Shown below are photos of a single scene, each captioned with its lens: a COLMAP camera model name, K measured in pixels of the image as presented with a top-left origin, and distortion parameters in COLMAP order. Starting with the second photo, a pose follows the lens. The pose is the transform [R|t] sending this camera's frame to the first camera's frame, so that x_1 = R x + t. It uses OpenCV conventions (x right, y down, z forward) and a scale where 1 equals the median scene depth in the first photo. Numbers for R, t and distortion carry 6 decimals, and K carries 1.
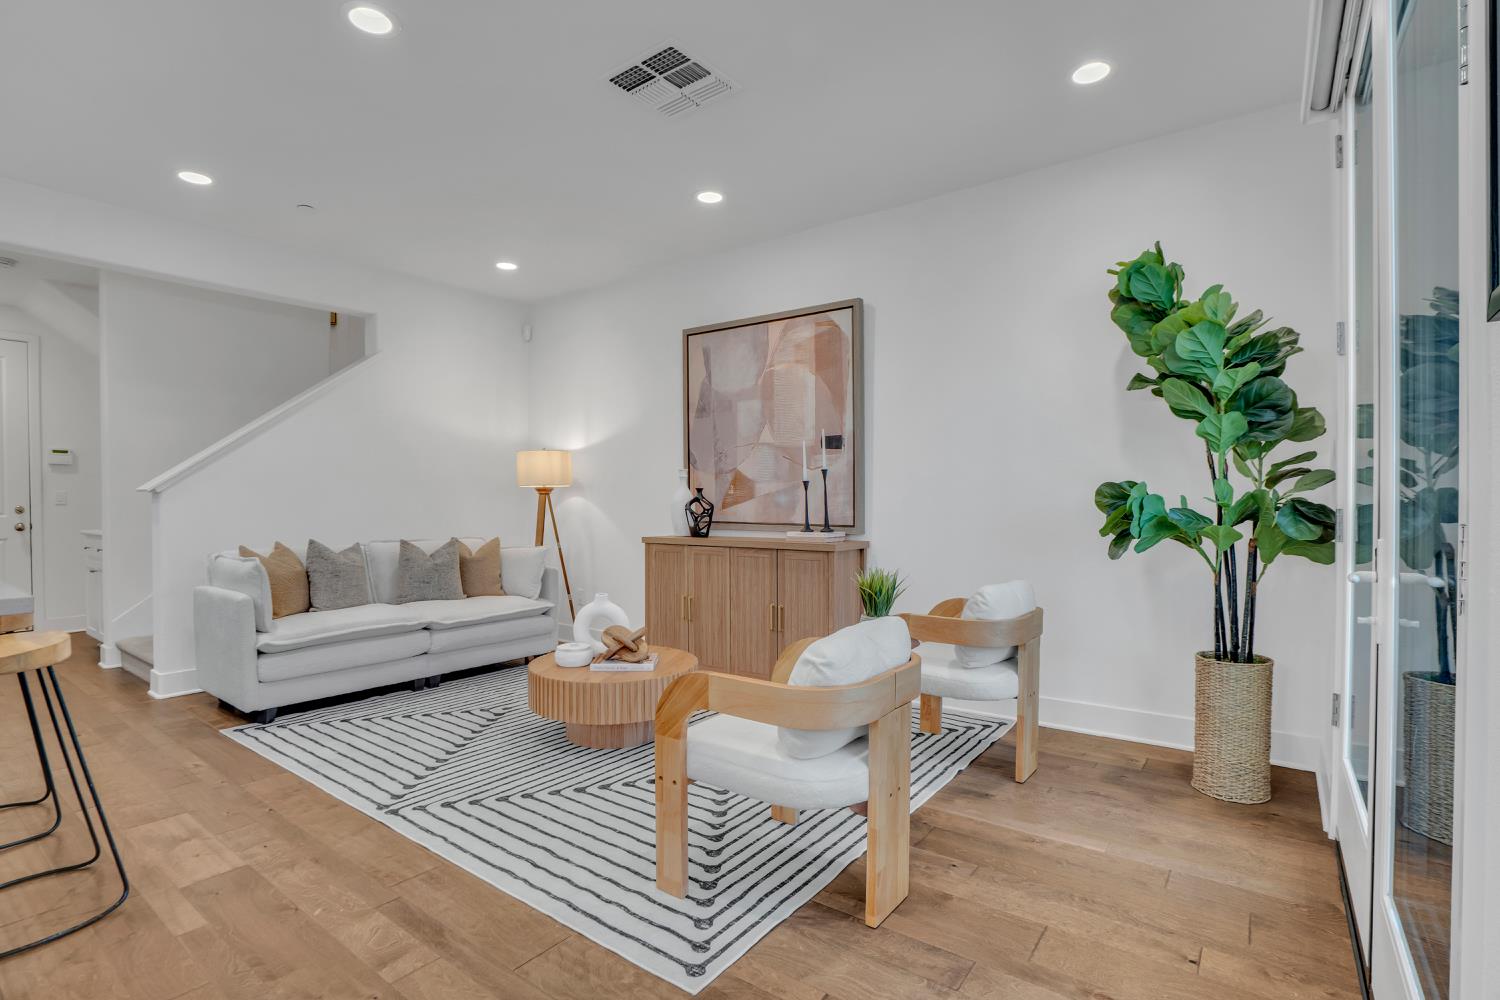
lens RADIAL K [[714.4, 0, 745.1], [0, 714.4, 515.2], [0, 0, 1]] dist [-0.045291, 0.012512]
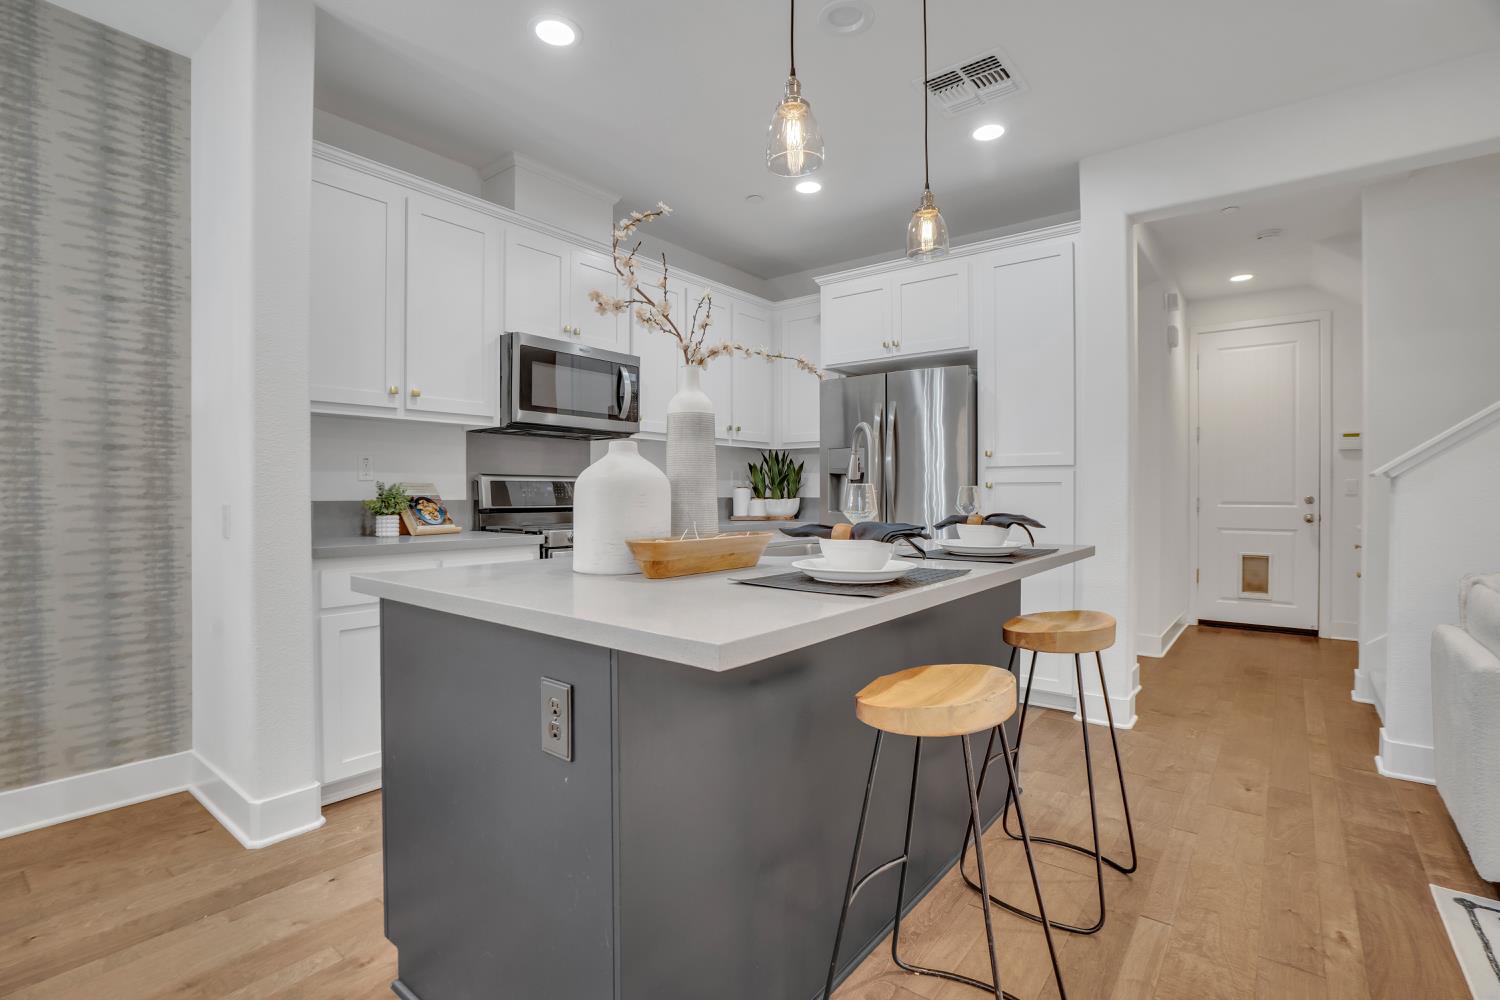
lens RADIAL K [[697.5, 0, 753.2], [0, 697.5, 498.7], [0, 0, 1]] dist [-0.055722, 0.020957]
pose [[-0.020896, 0.011597, -0.999714, -0.159193], [-0.021970, 0.999686, 0.012056, -0.006090], [0.999540, 0.022216, -0.020635, 0.375389]]
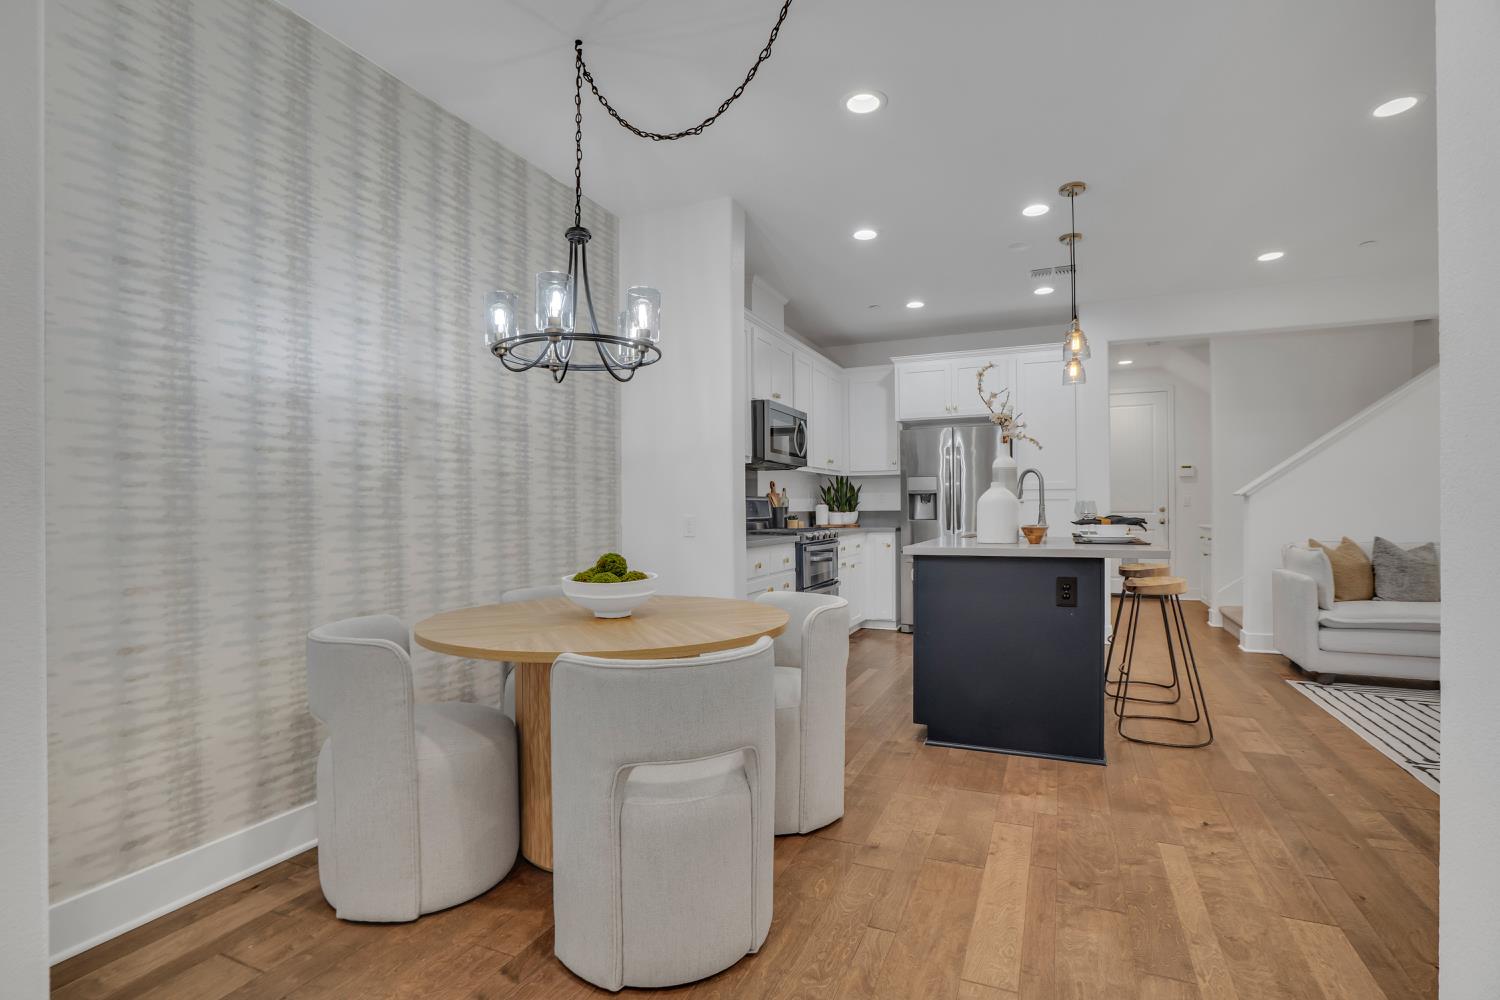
lens RADIAL K [[704.9, 0, 753.8], [0, 704.9, 506.0], [0, 0, 1]] dist [-0.061167, 0.023756]
pose [[0.227268, -0.002650, -0.973829, 0.215449], [-0.013836, 0.999887, -0.005950, 0.006899], [0.973734, 0.014826, 0.227205, -0.212556]]
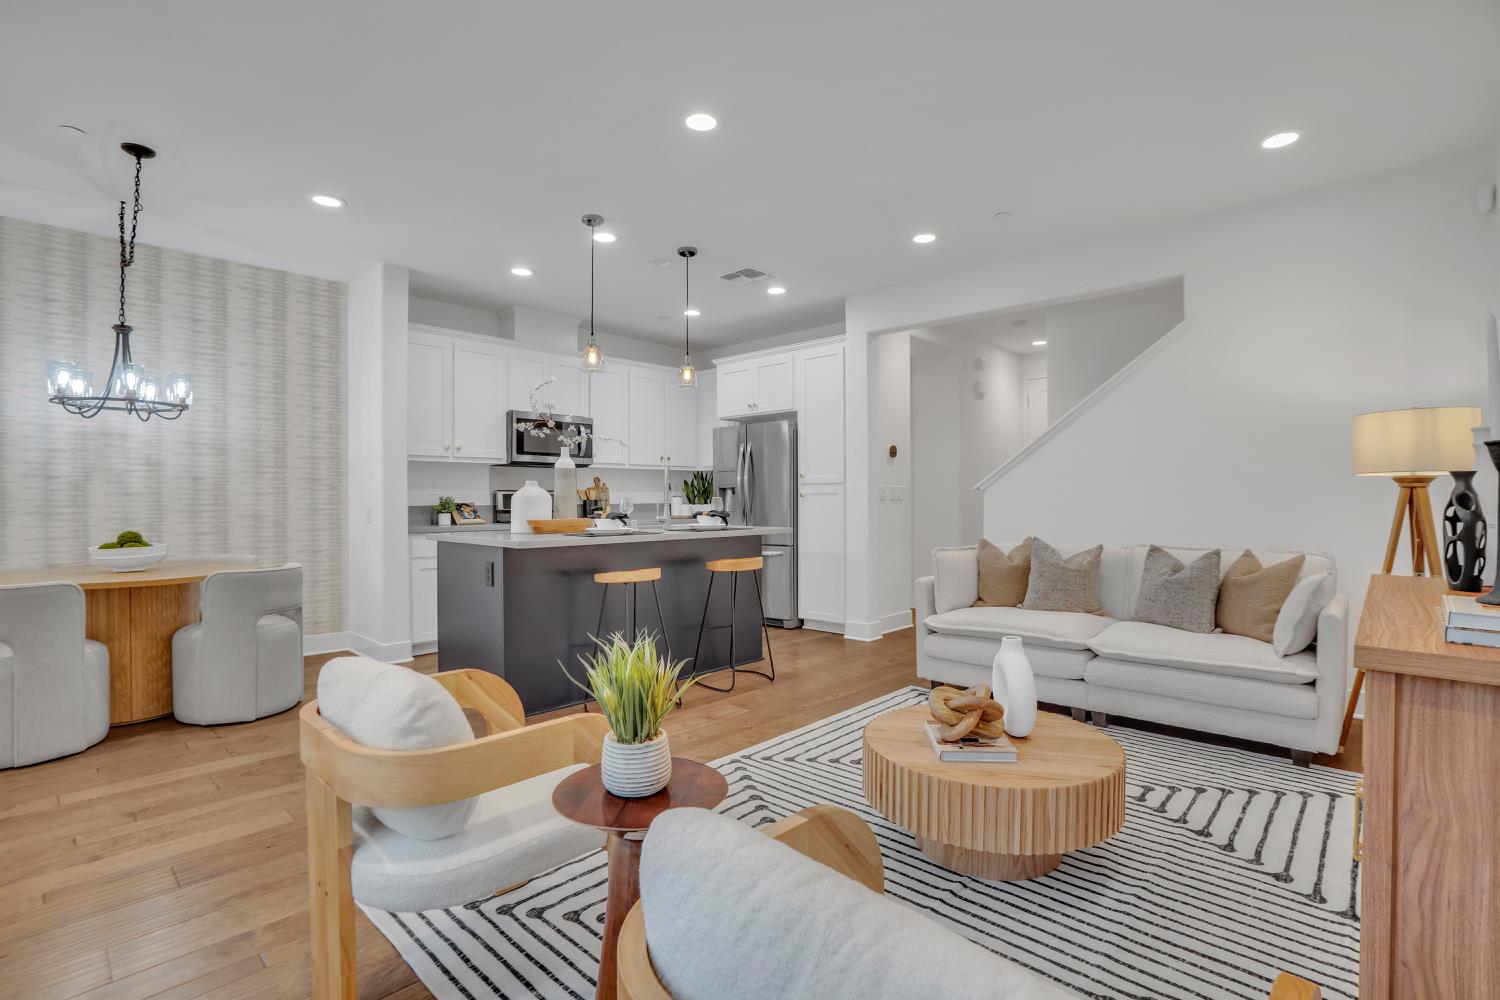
lens RADIAL K [[704.9, 0, 753.8], [0, 704.9, 506.0], [0, 0, 1]] dist [-0.061167, 0.023756]
pose [[-0.107007, 0.013157, -0.994171, 0.422452], [-0.018705, 0.999709, 0.015244, -0.018155], [0.994082, 0.020227, -0.106730, 0.726084]]
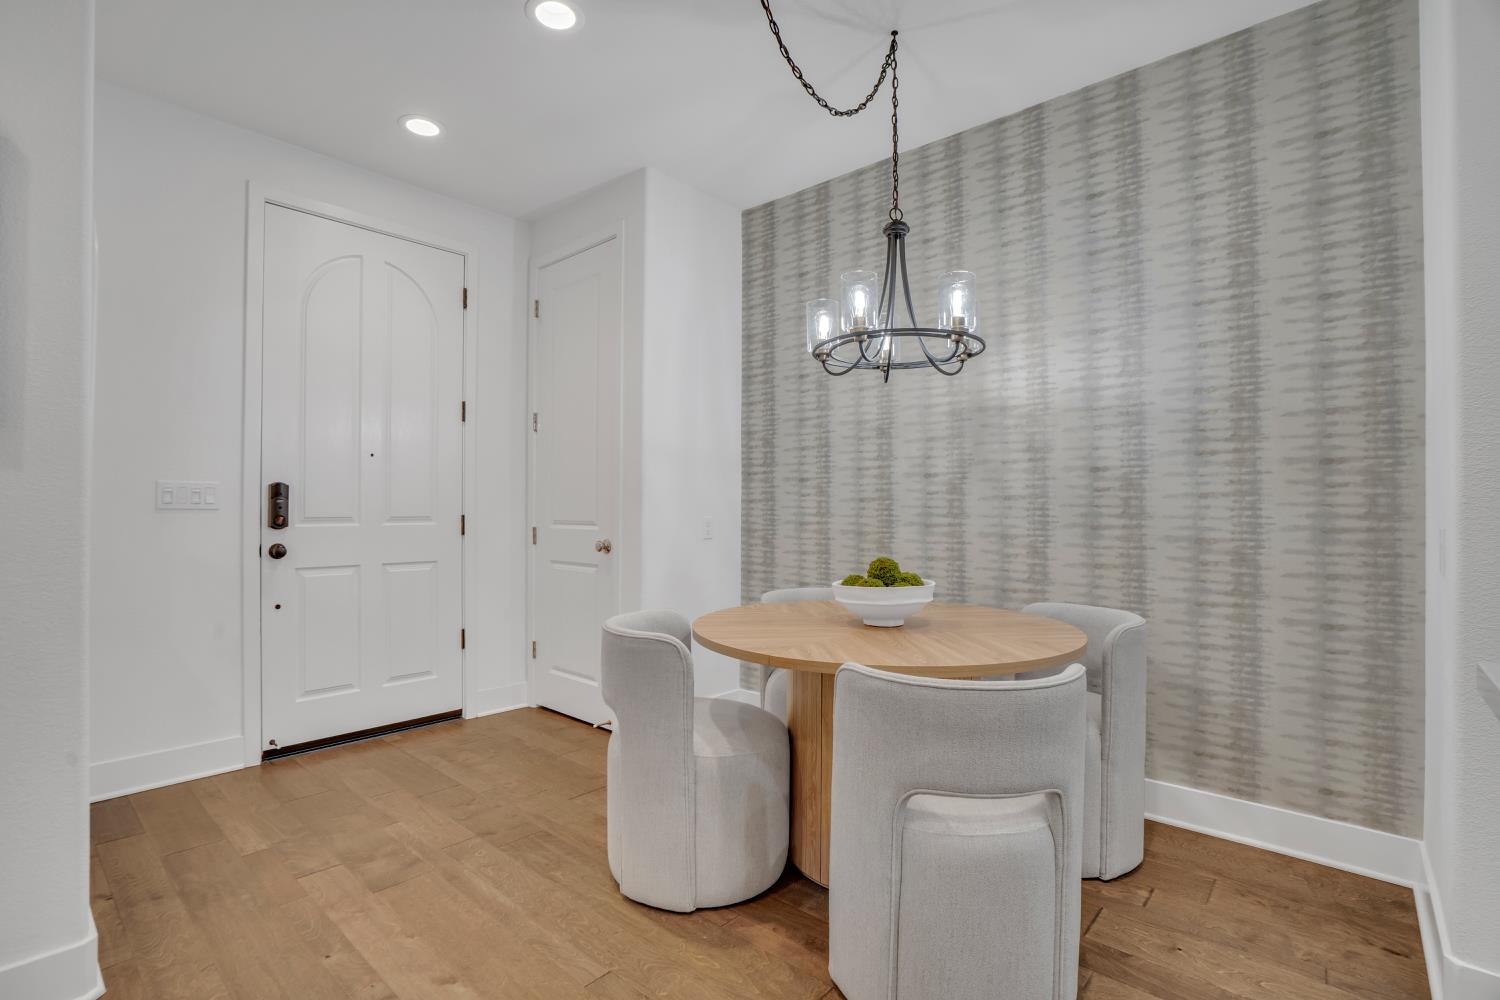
lens RADIAL K [[704.9, 0, 753.8], [0, 704.9, 506.0], [0, 0, 1]] dist [-0.061167, 0.023756]
pose [[-0.997196, -0.001792, 0.074816, -0.328105], [-0.000578, 0.999868, 0.016241, -0.005093], [-0.074836, 0.016152, -0.997065, 0.369904]]
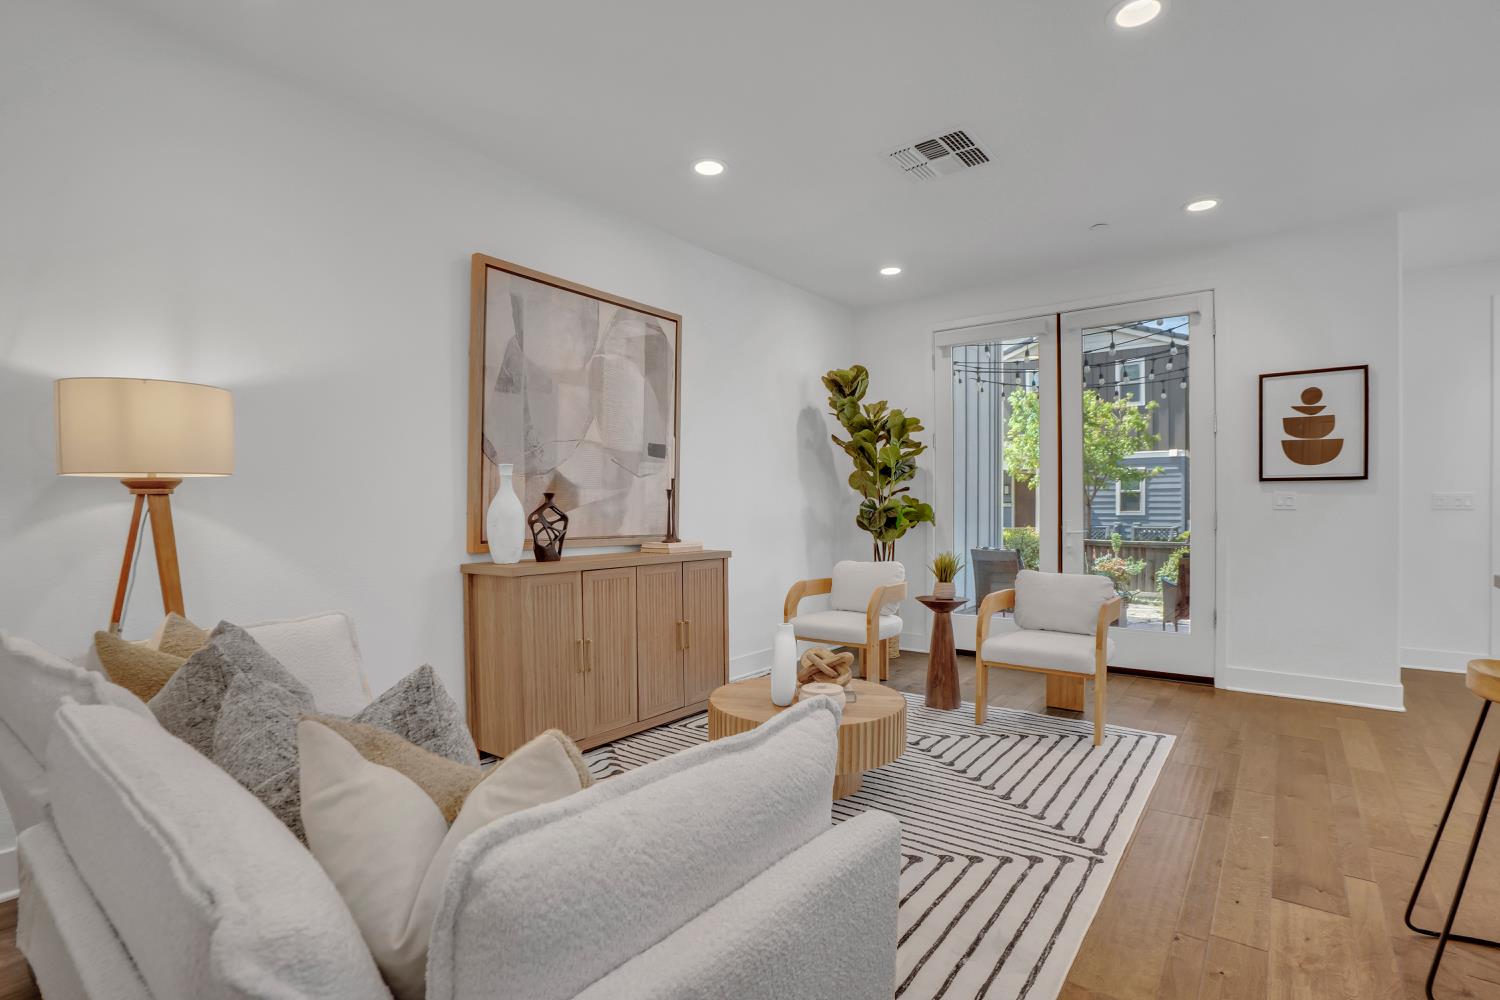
lens RADIAL K [[704.9, 0, 753.8], [0, 704.9, 506.0], [0, 0, 1]] dist [-0.061167, 0.023756]
pose [[0.019828, 0.004947, 0.999791, -0.882946], [0.027780, 0.999599, -0.005497, -0.017855], [-0.999417, 0.027884, 0.019682, 0.894175]]
